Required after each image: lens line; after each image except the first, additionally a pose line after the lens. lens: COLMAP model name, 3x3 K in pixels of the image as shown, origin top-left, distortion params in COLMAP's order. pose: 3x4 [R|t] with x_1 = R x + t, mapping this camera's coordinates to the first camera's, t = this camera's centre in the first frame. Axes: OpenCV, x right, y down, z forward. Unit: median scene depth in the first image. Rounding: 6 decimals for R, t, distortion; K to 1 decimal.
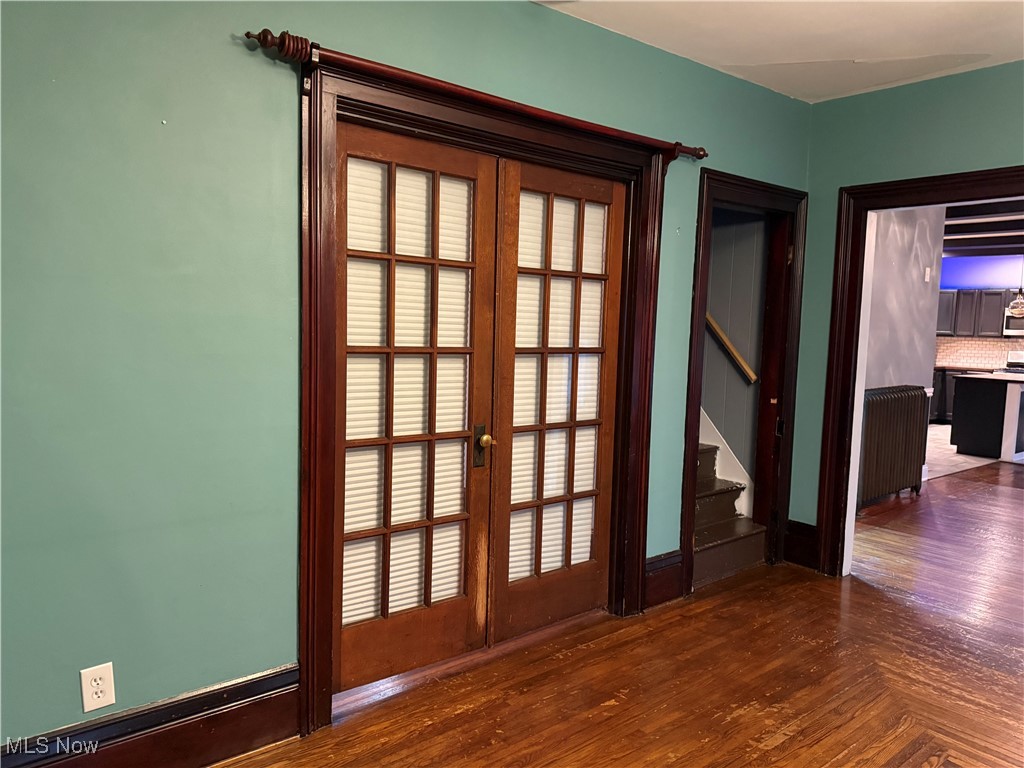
lens RADIAL K [[726.6, 0, 511.5], [0, 726.6, 385.2], [0, 0, 1]] dist [0.008408, 0.001304]
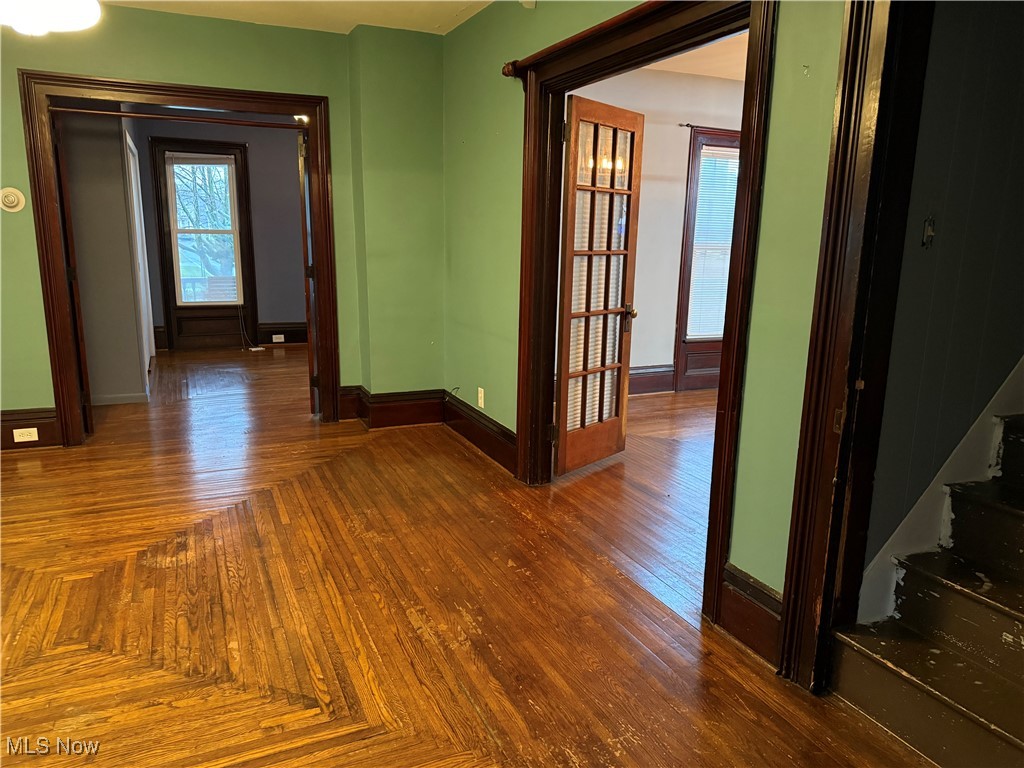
lens RADIAL K [[726.6, 0, 512.4], [0, 726.6, 384.0], [0, 0, 1]] dist [0.008408, 0.001304]
pose [[-0.253736, 0.166803, -0.952783, 1.207625], [-0.119977, 0.971985, 0.202116, -0.068453], [0.959804, 0.165596, -0.226616, 1.251928]]
